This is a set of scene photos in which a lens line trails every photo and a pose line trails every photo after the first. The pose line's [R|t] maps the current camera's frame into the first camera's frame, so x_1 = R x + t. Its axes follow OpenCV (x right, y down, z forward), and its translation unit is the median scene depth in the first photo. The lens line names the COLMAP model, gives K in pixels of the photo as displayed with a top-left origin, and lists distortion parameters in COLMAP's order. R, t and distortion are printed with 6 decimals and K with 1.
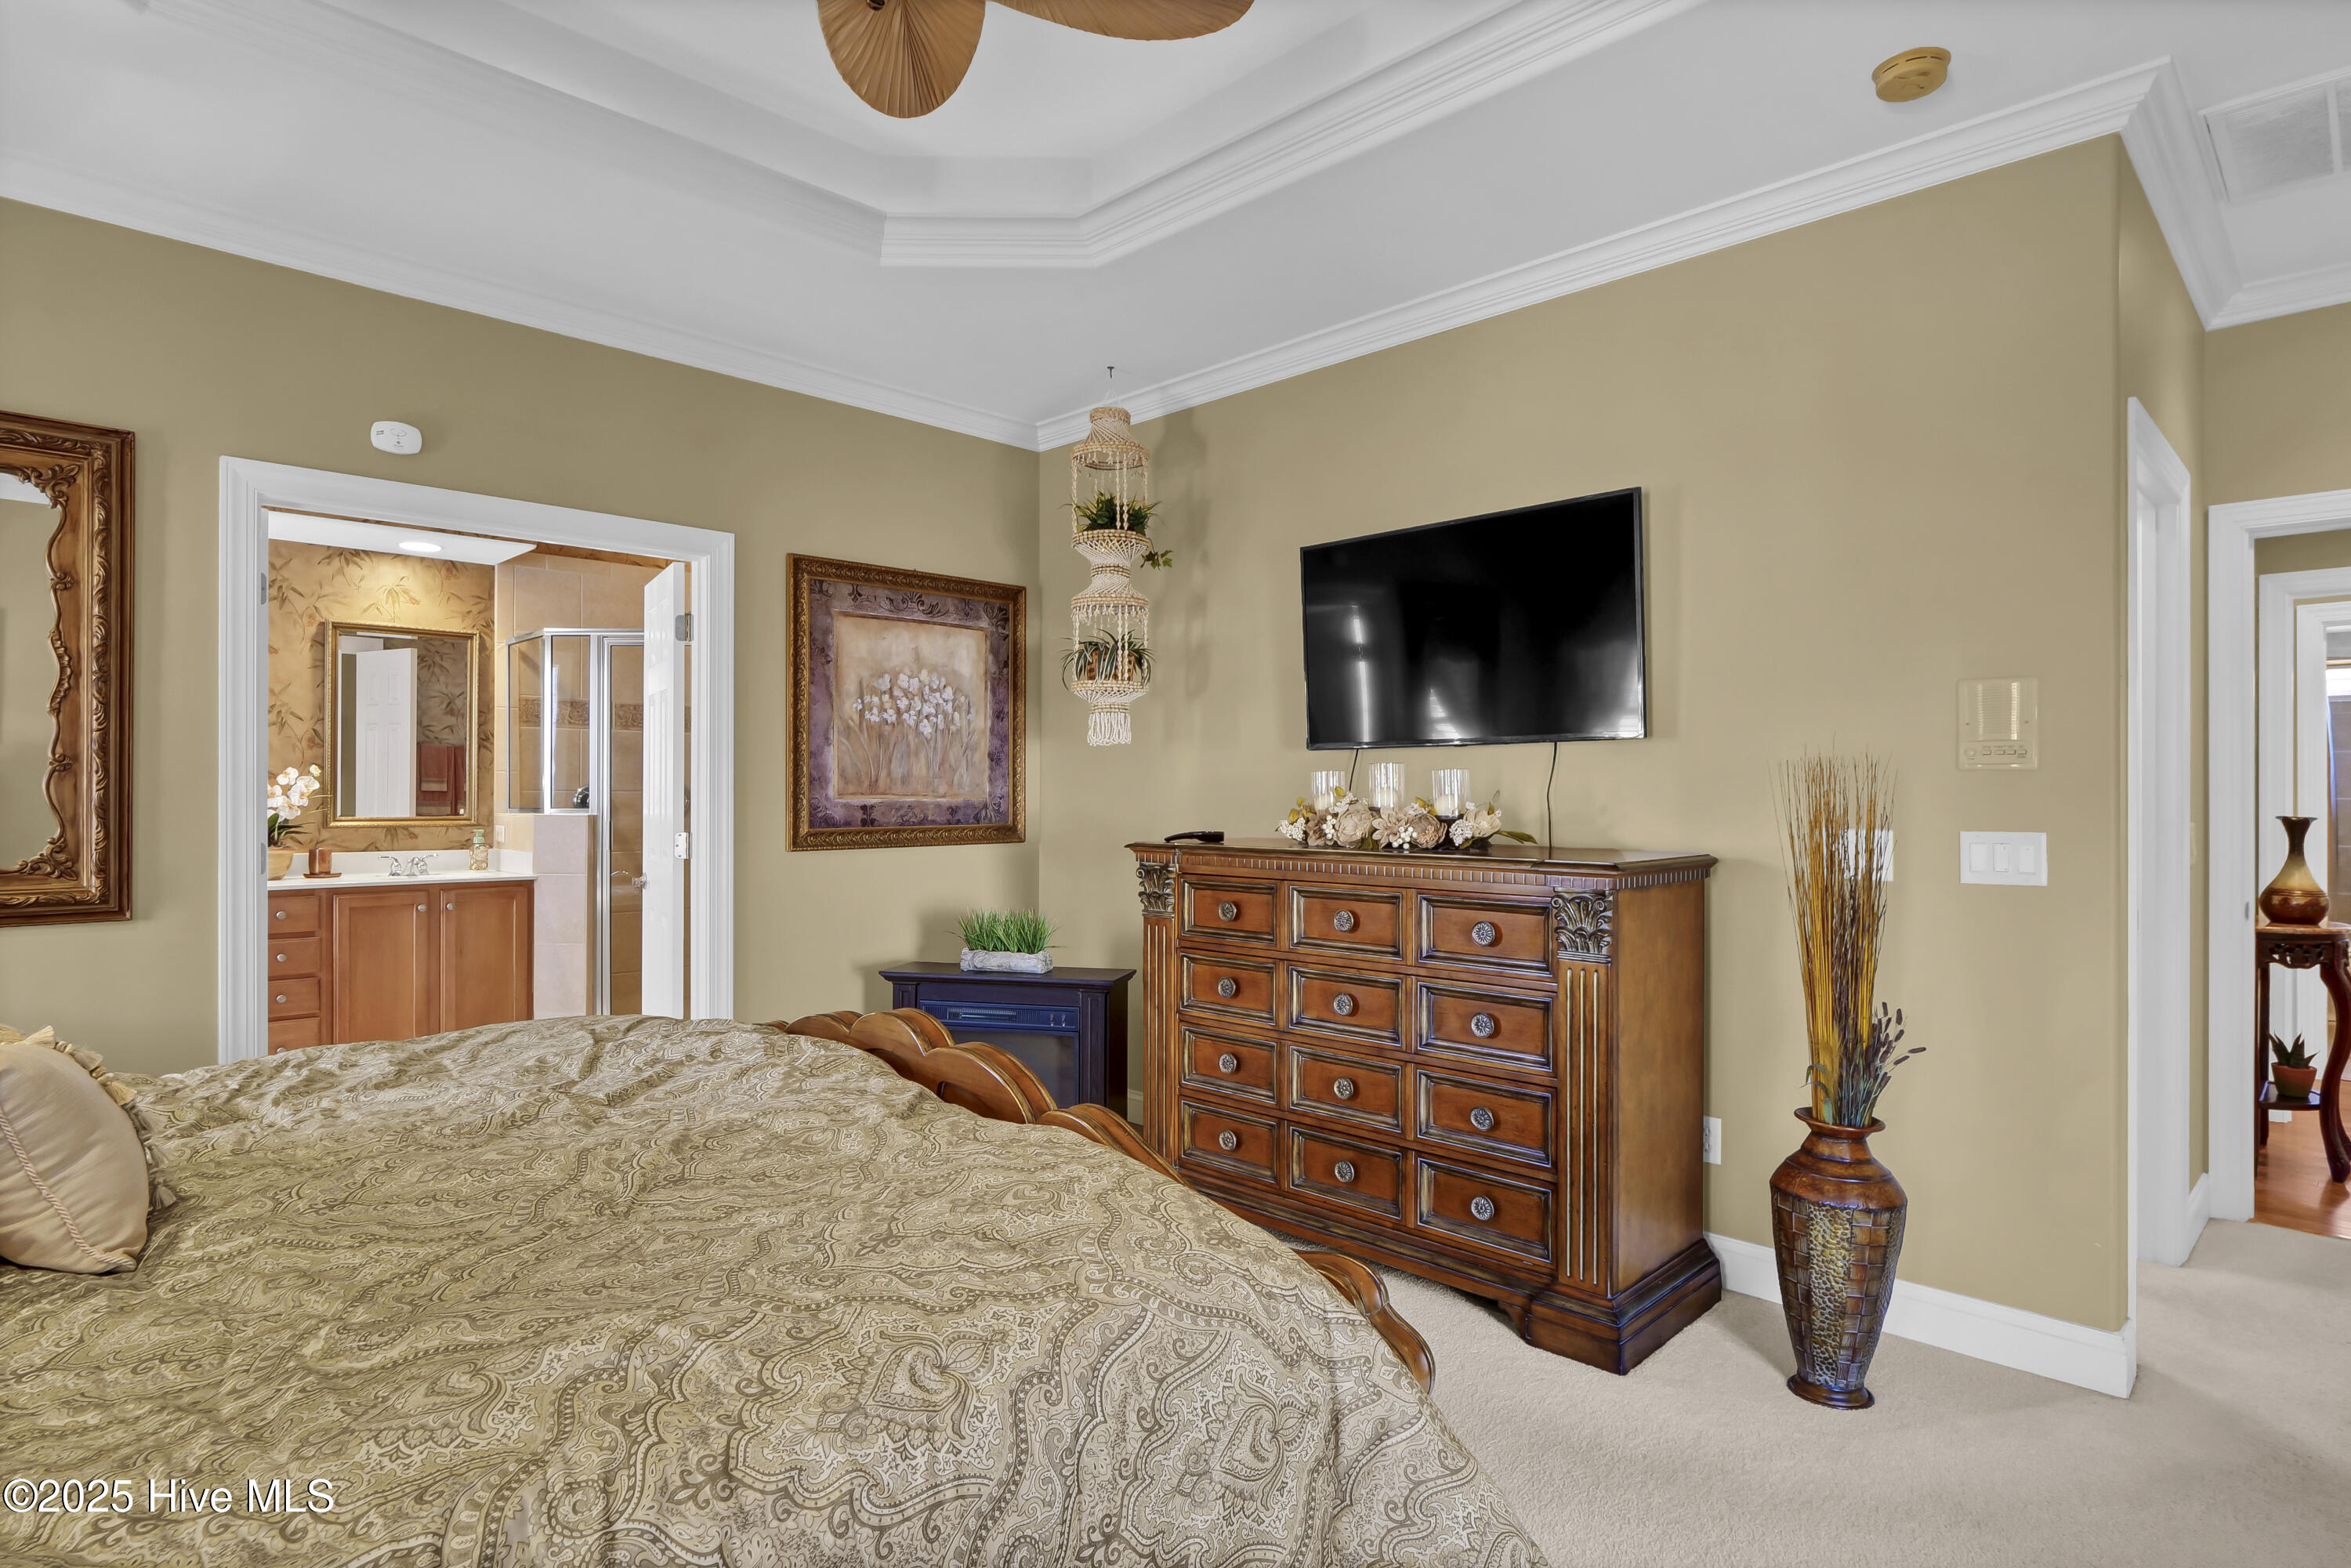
lens RADIAL K [[1252.8, 0, 1177.9], [0, 1252.8, 787.7], [0, 0, 1]] dist [-0.013472, -0.000697]
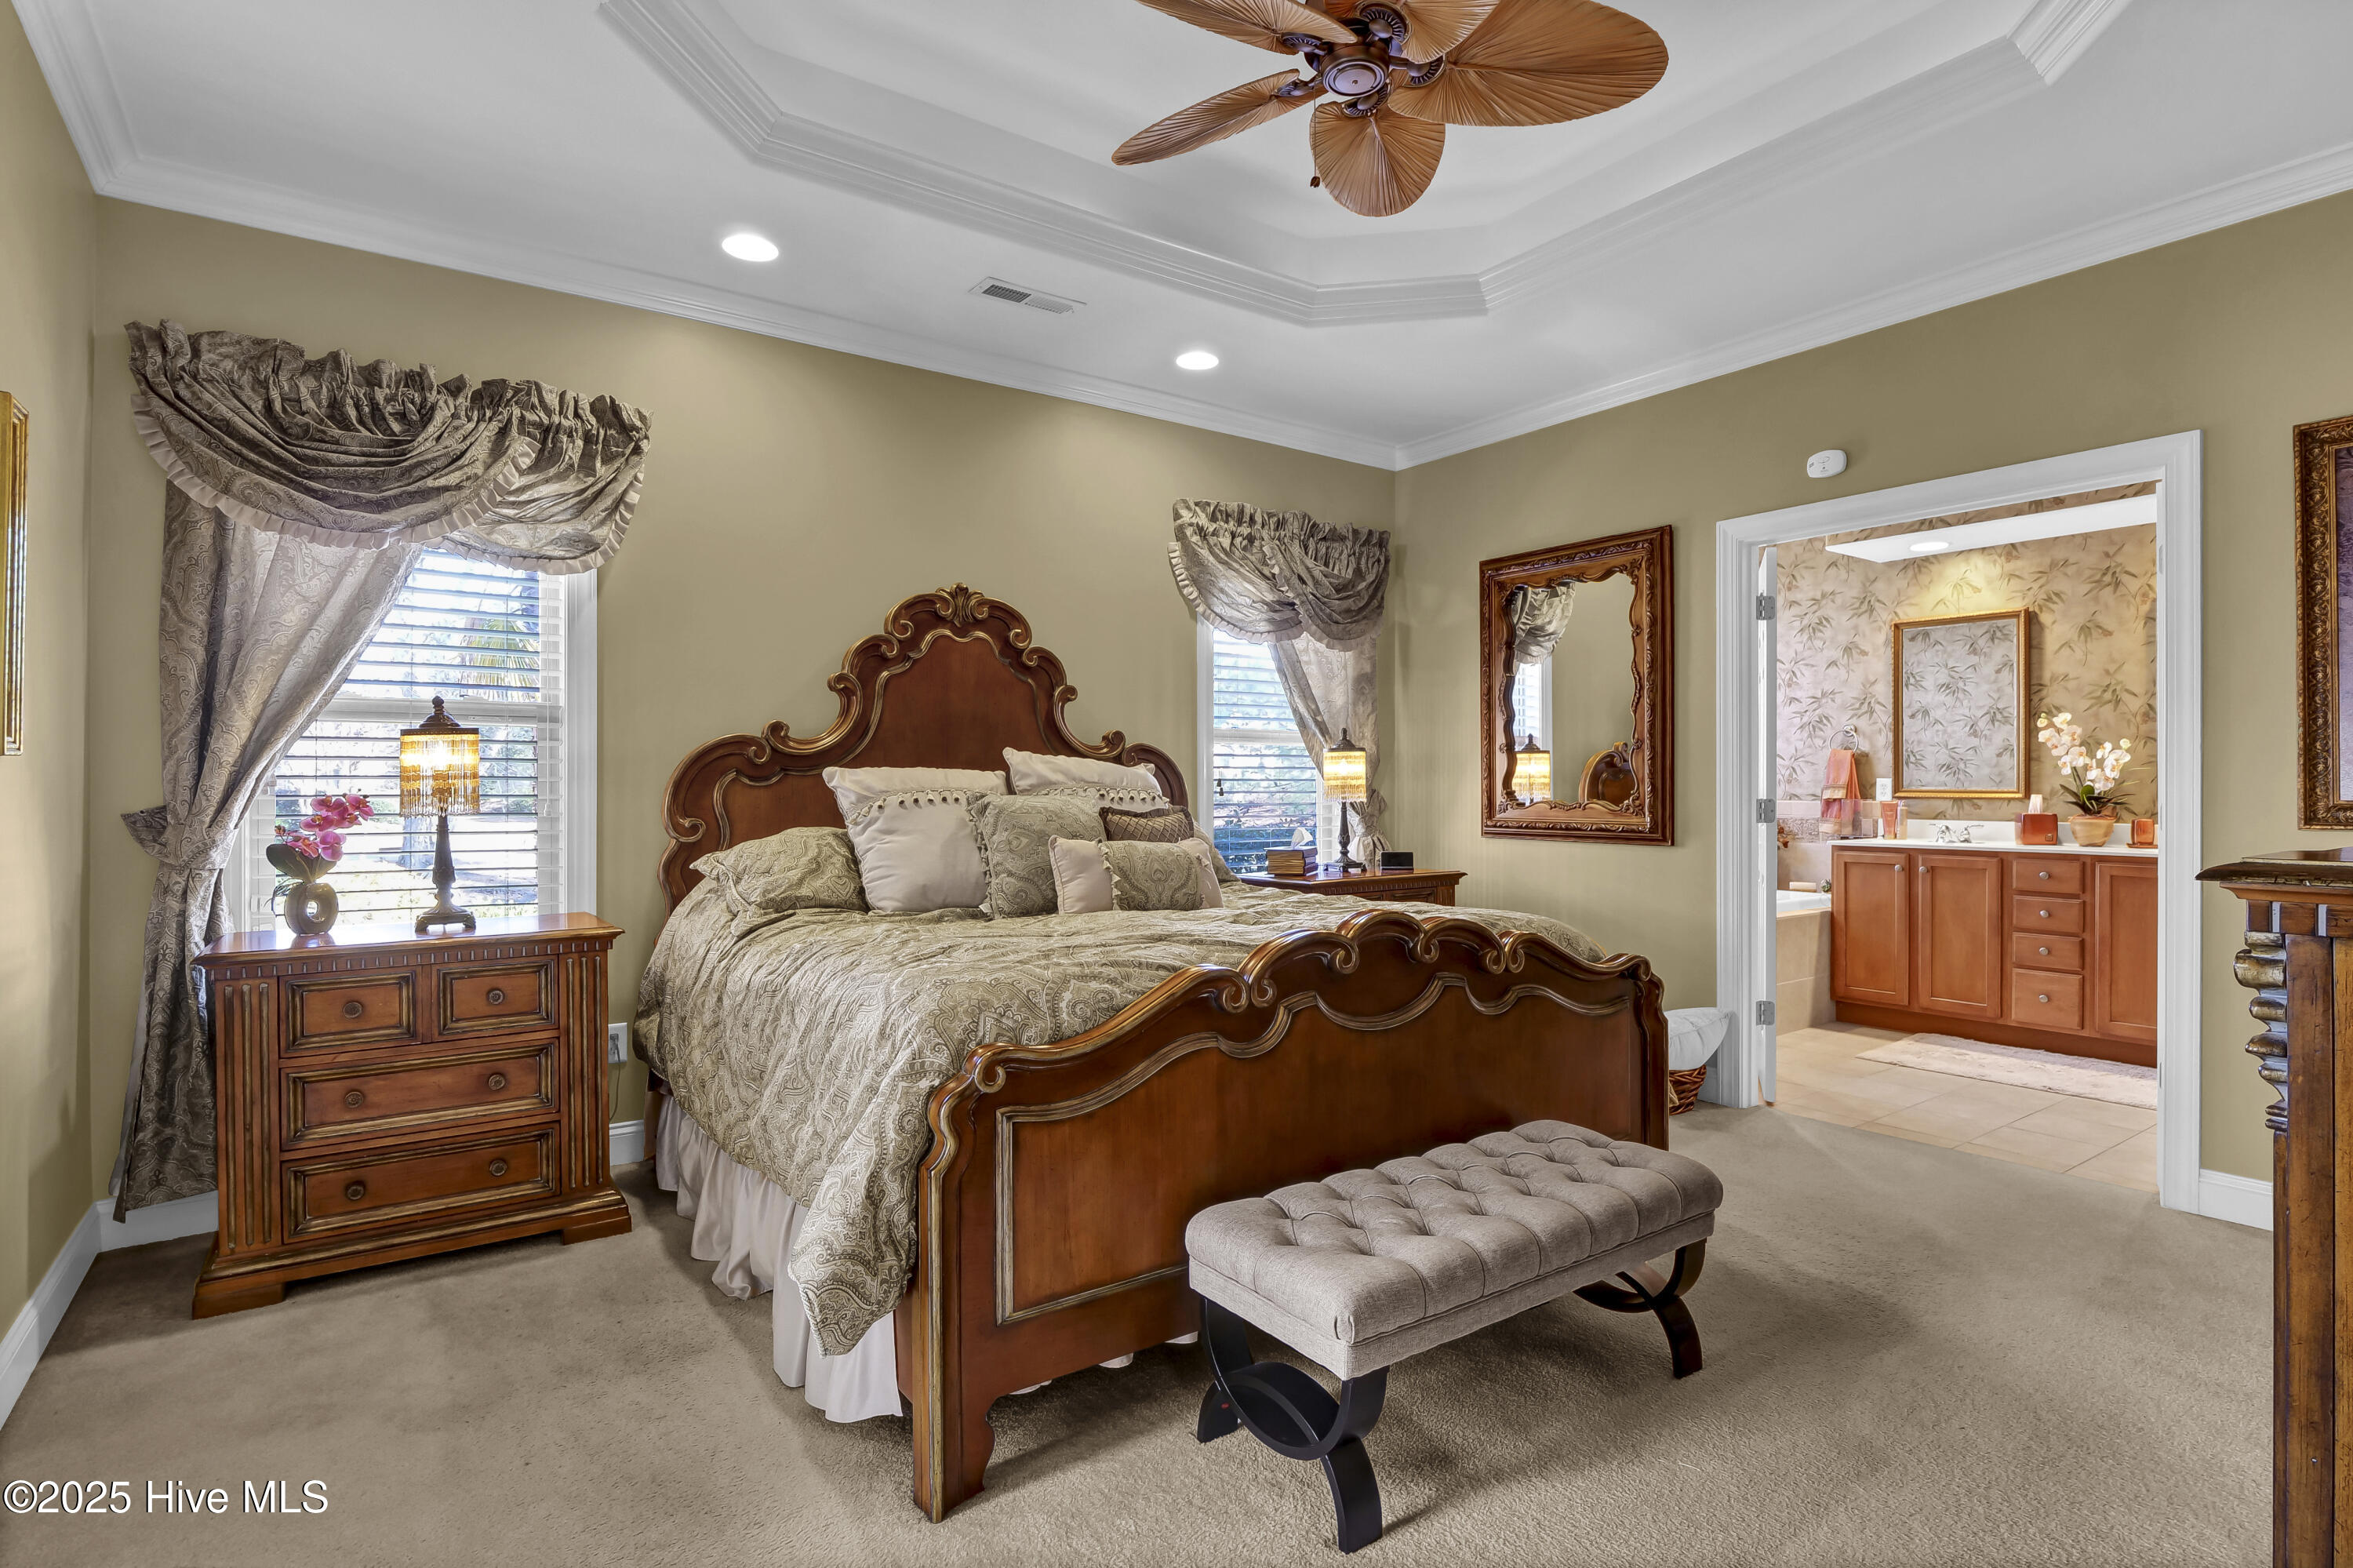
lens RADIAL K [[1172.8, 0, 1178.4], [0, 1172.8, 784.3], [0, 0, 1]] dist [-0.010583, -0.001299]
pose [[-0.178017, -0.002523, -0.984024, 0.424076], [0.003131, 0.999990, -0.003131, 0.021342], [0.984022, -0.003639, -0.178008, 0.417762]]
